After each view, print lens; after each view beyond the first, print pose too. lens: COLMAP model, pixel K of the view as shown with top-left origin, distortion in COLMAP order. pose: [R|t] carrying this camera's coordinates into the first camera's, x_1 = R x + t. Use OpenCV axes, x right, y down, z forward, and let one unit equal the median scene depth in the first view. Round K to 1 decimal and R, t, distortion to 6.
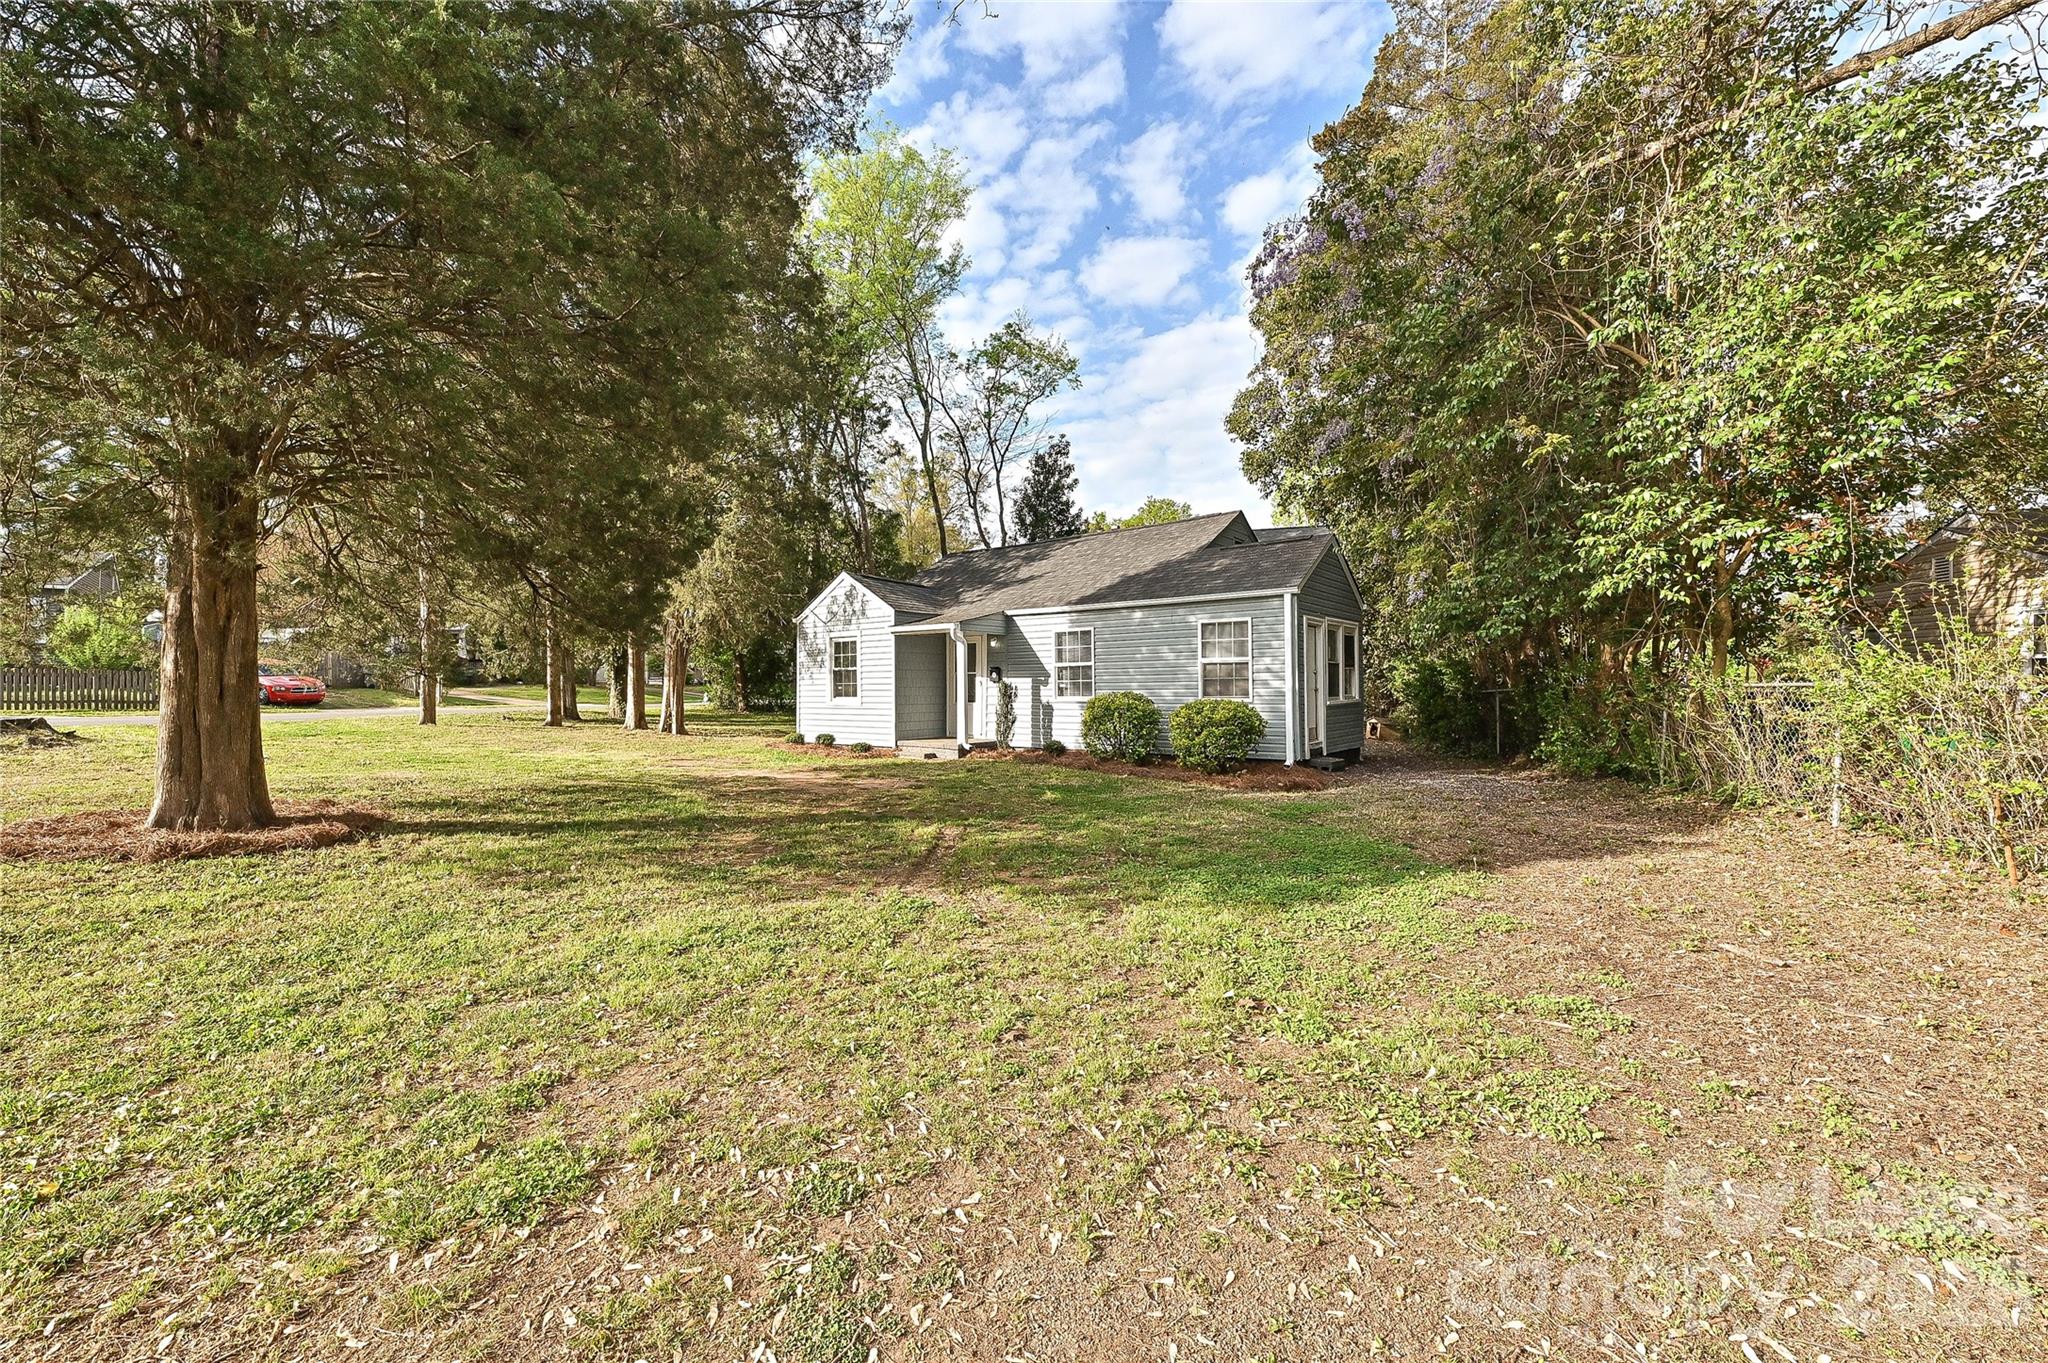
lens RADIAL K [[817.6, 0, 1011.5], [0, 817.6, 680.4], [0, 0, 1]] dist [-0.003707, 0.000845]
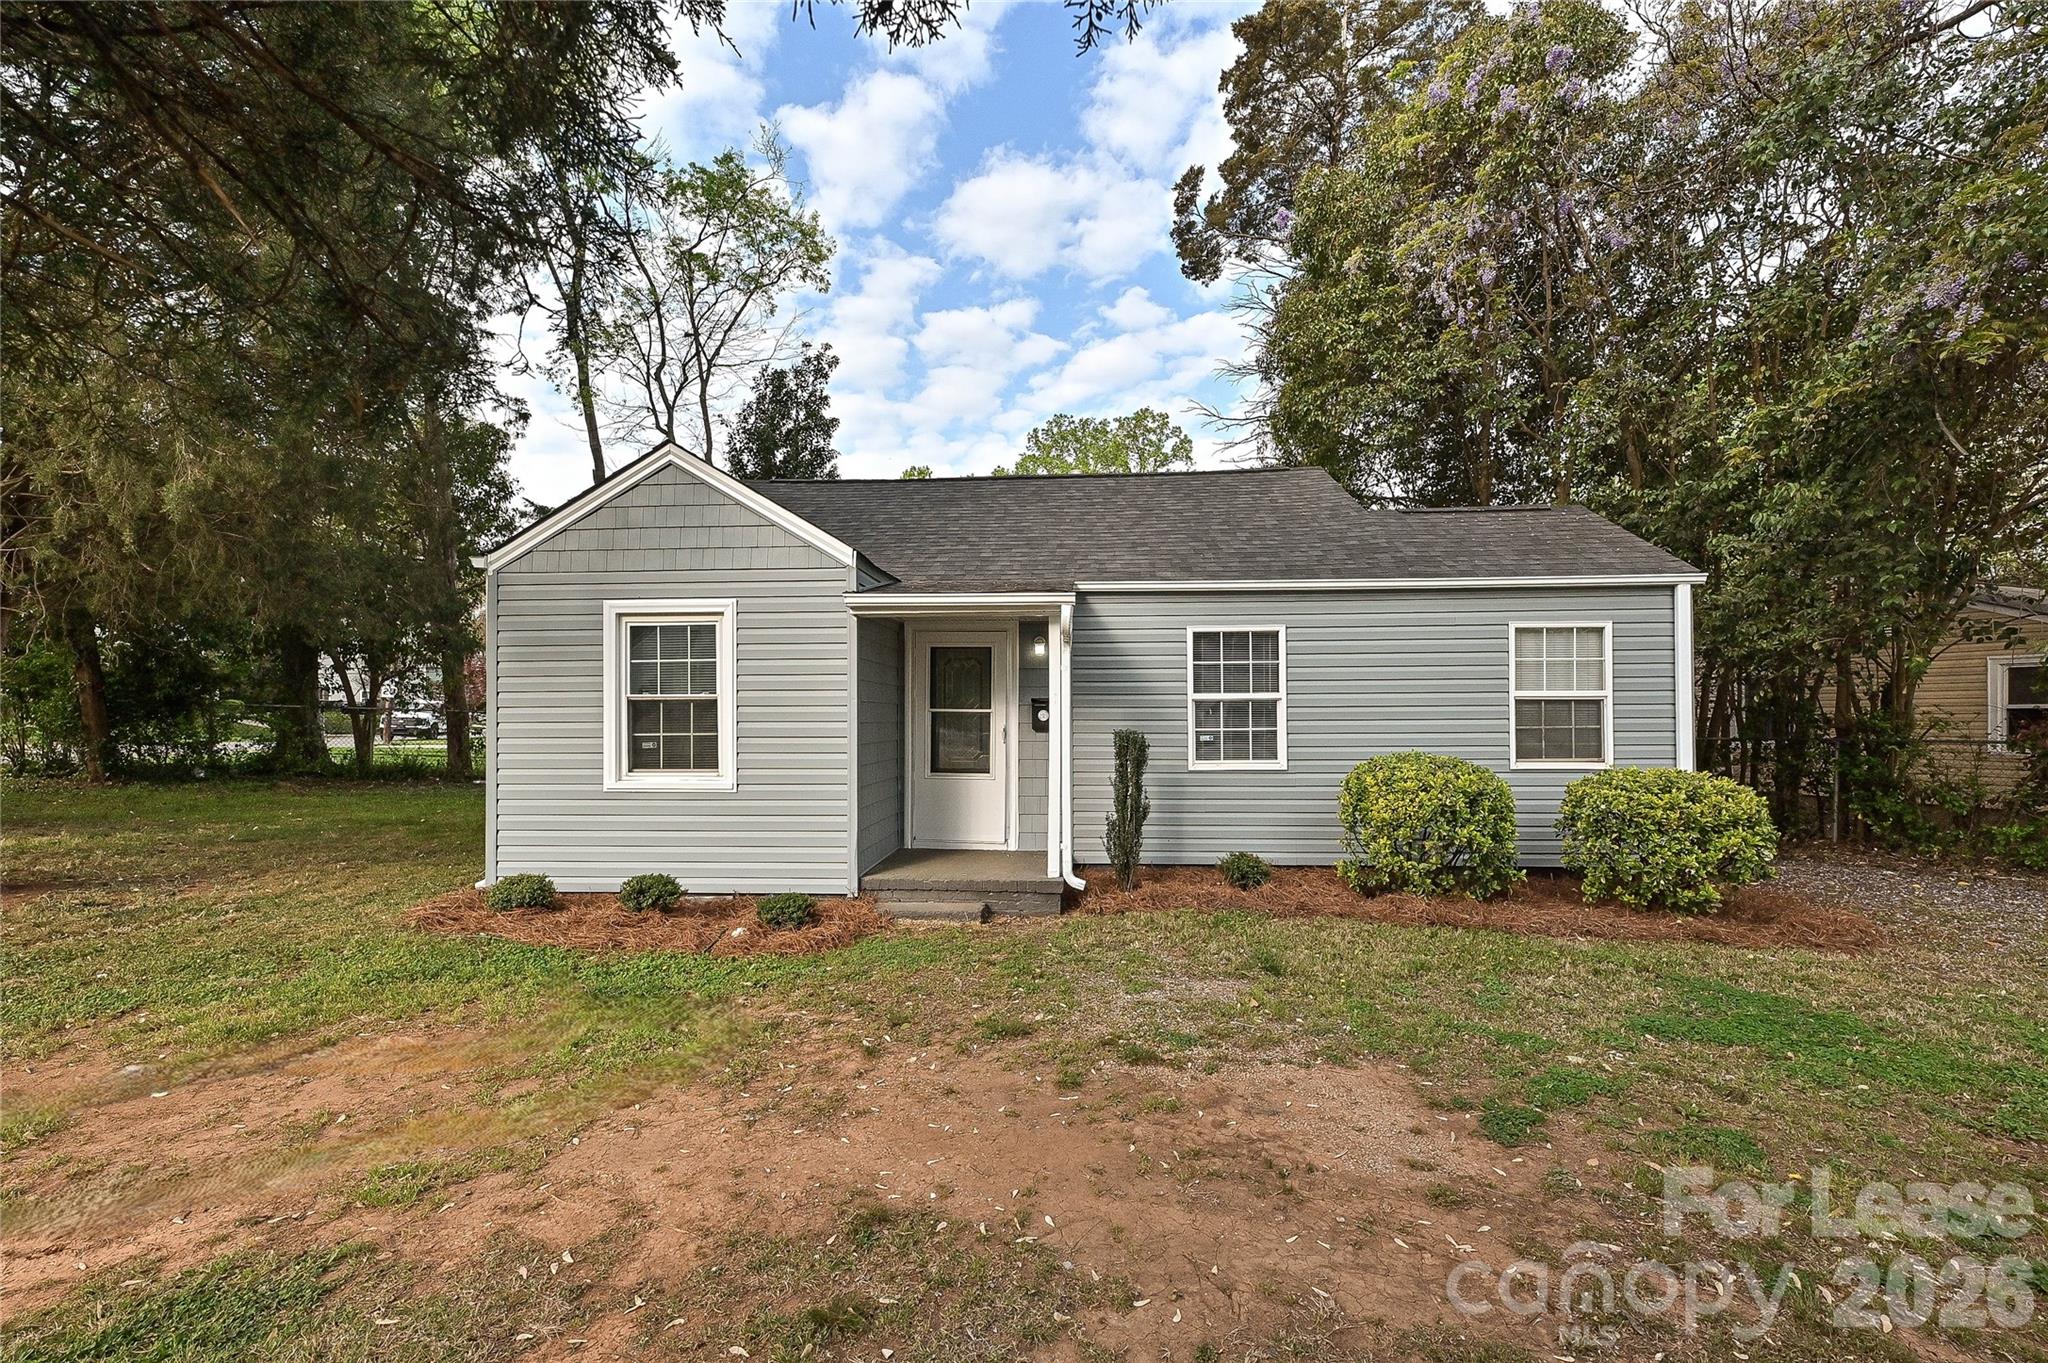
lens RADIAL K [[817.6, 0, 1043.3], [0, 817.6, 702.7], [0, 0, 1]] dist [-0.003707, 0.000845]
pose [[0.816917, 0.012894, 0.576611, -0.281838], [-0.007725, 0.999905, -0.011416, -0.007892], [-0.576703, 0.004872, 0.816939, 0.588261]]
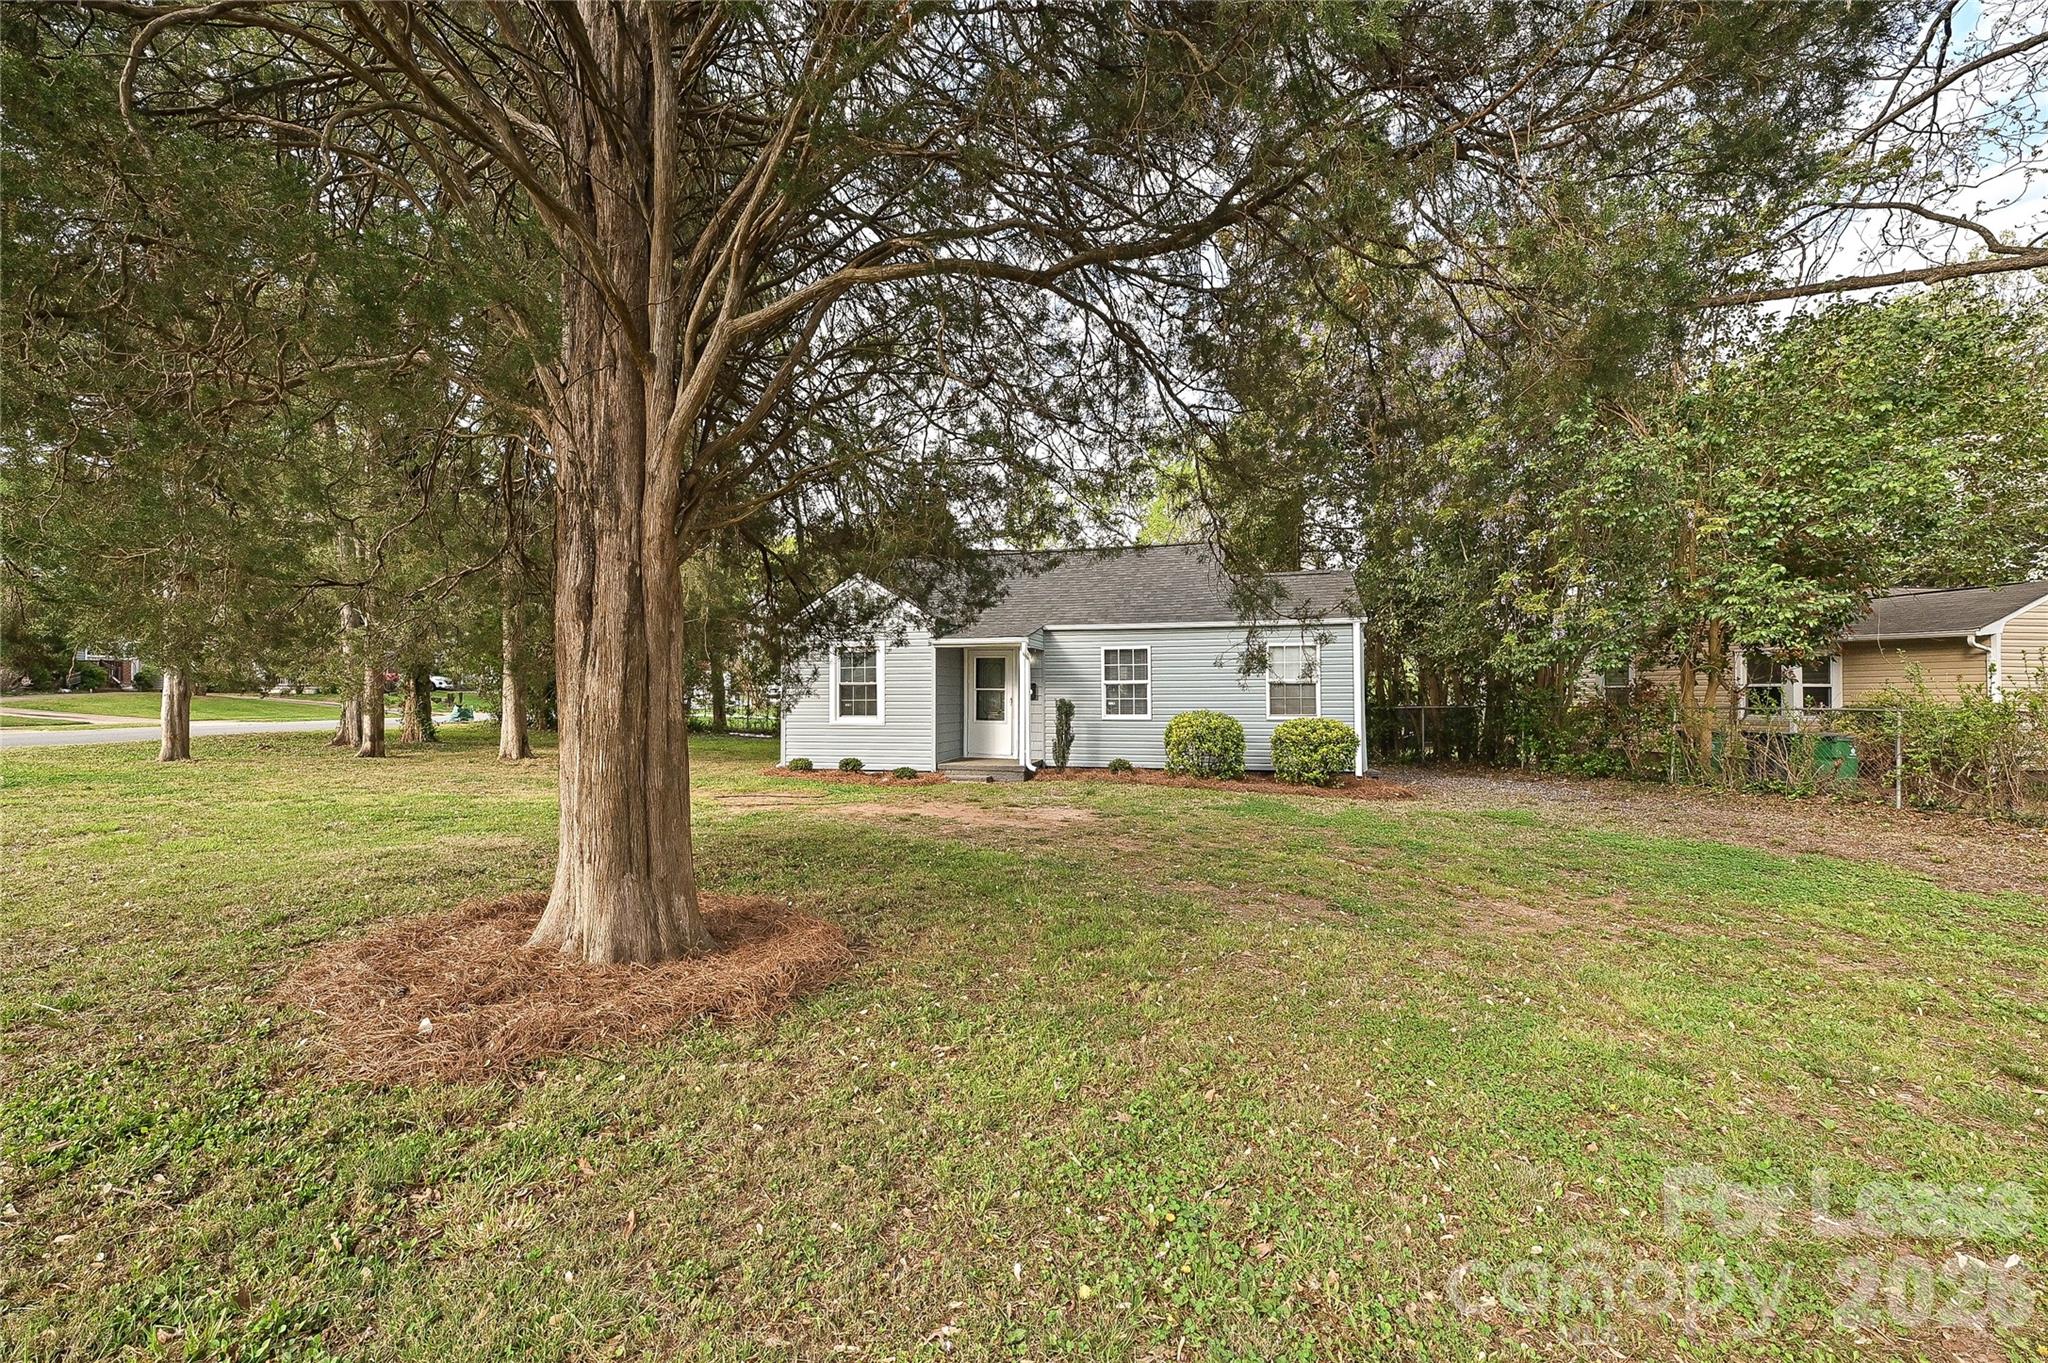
lens RADIAL K [[817.6, 0, 1016.2], [0, 817.6, 677.1], [0, 0, 1]] dist [-0.003707, 0.000845]
pose [[0.911079, 0.011975, 0.412058, -0.410317], [-0.006041, 0.999859, -0.015698, -0.008429], [-0.412187, 0.011813, 0.911023, 0.129267]]
